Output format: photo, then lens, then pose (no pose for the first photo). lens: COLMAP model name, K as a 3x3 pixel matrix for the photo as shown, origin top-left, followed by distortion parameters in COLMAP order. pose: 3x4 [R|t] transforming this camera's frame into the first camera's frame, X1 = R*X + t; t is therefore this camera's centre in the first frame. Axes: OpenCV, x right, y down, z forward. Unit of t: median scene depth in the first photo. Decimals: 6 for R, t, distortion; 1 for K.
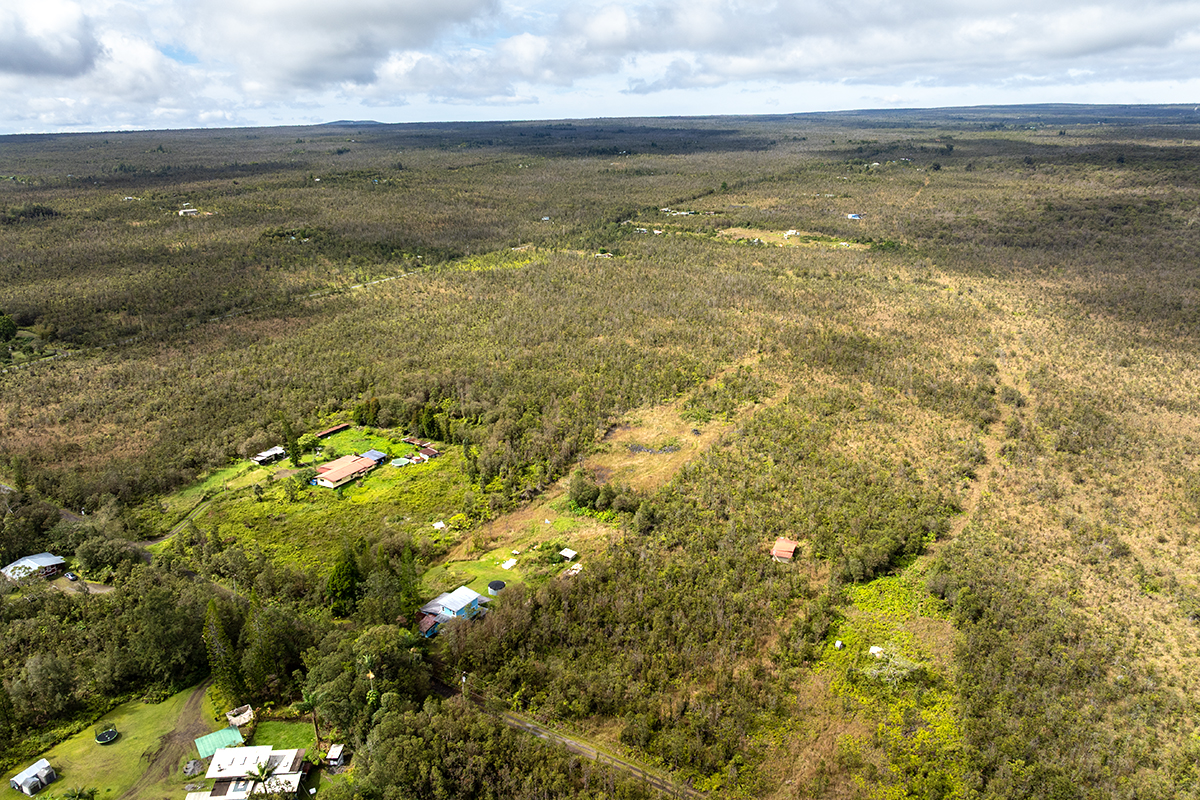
lens RADIAL K [[842.2, 0, 535.5], [0, 842.2, 399.9], [0, 0, 1]] dist [-0.054042, 0.022429]
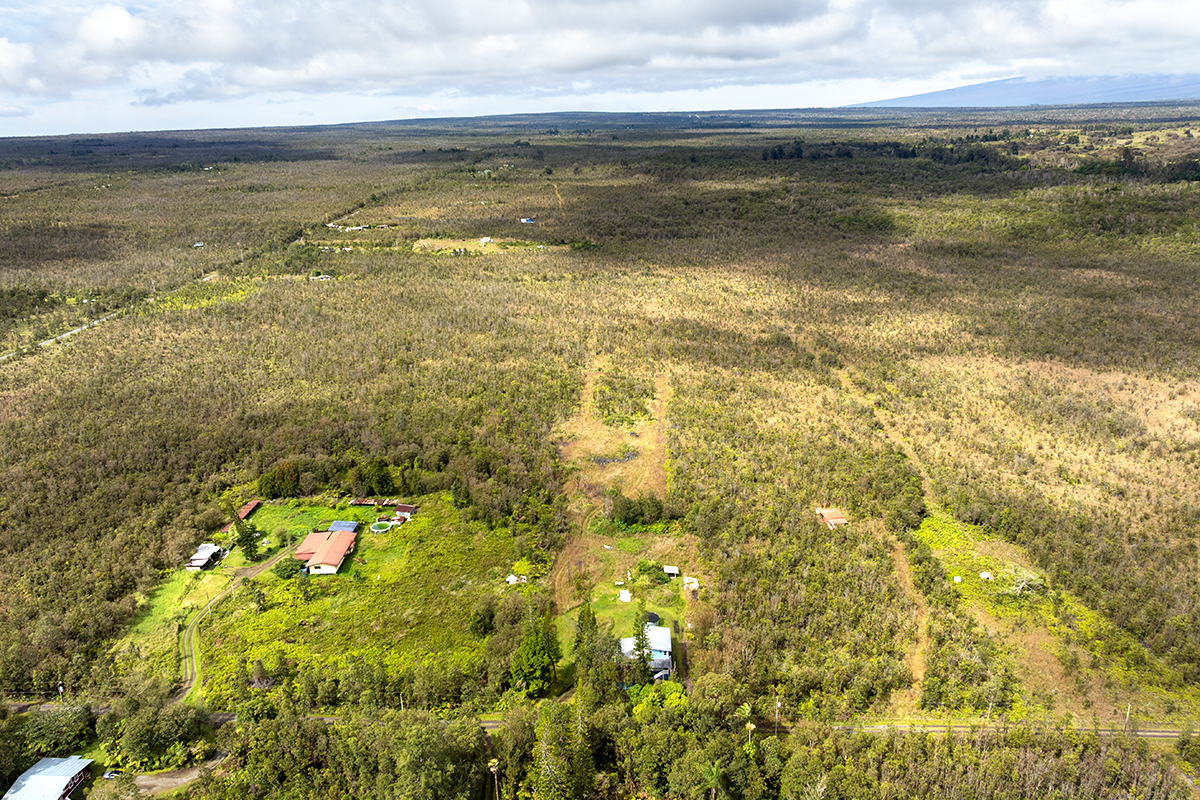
lens RADIAL K [[842.2, 0, 535.5], [0, 842.2, 399.9], [0, 0, 1]] dist [-0.054042, 0.022429]
pose [[0.867660, -0.156396, 0.471918, -0.155784], [0.161955, 0.986368, 0.029120, -0.021359], [-0.470039, 0.051164, 0.881162, 0.051841]]
